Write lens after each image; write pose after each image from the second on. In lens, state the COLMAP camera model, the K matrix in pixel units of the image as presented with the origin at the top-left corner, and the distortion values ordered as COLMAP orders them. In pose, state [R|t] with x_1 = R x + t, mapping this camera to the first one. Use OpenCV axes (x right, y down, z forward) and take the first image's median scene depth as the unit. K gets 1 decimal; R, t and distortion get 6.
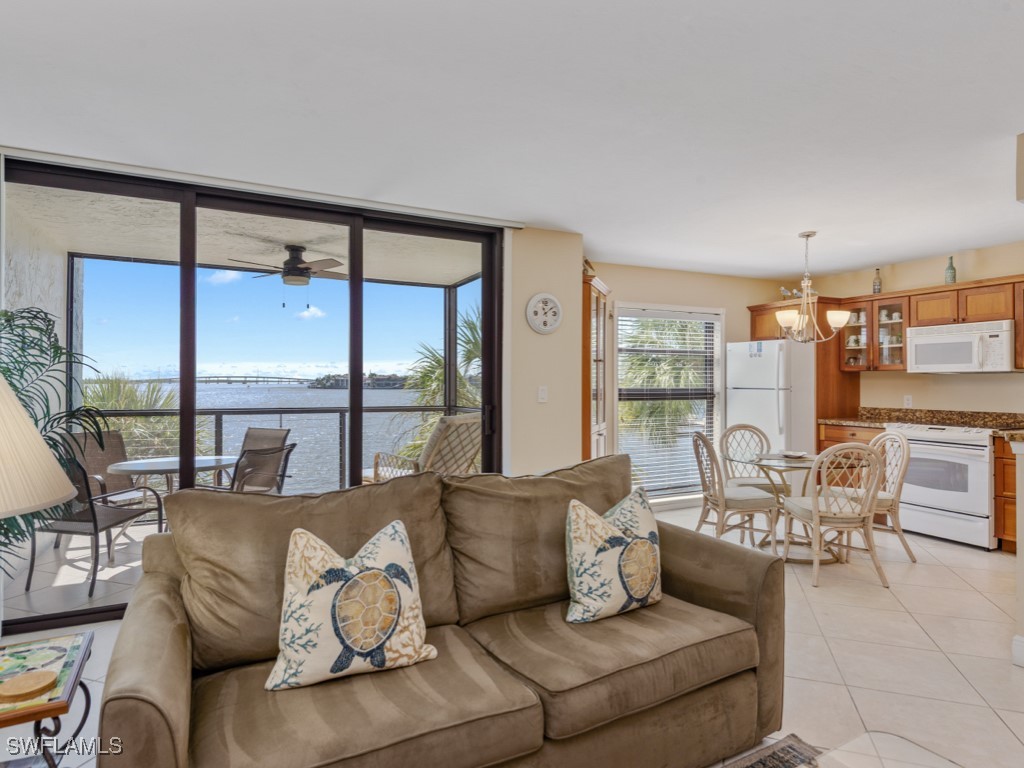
lens RADIAL K [[579.4, 0, 512.3], [0, 579.4, 380.7], [0, 0, 1]] dist [0.029486, -0.016982]
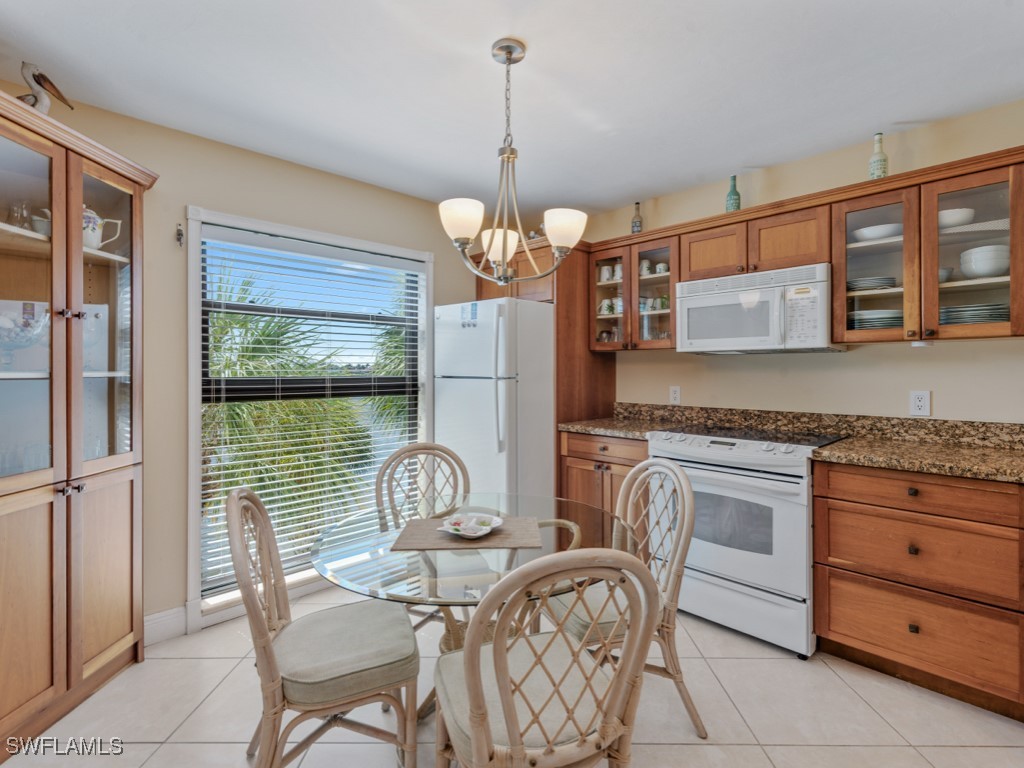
lens RADIAL K [[506.0, 0, 512.8], [0, 506.0, 370.8], [0, 0, 1]] dist [0.026640, -0.010062]
pose [[0.950103, -0.001560, 0.311934, 0.331325], [0.000597, 0.999995, 0.003184, 0.005258], [-0.311937, -0.002839, 0.950099, 0.529375]]
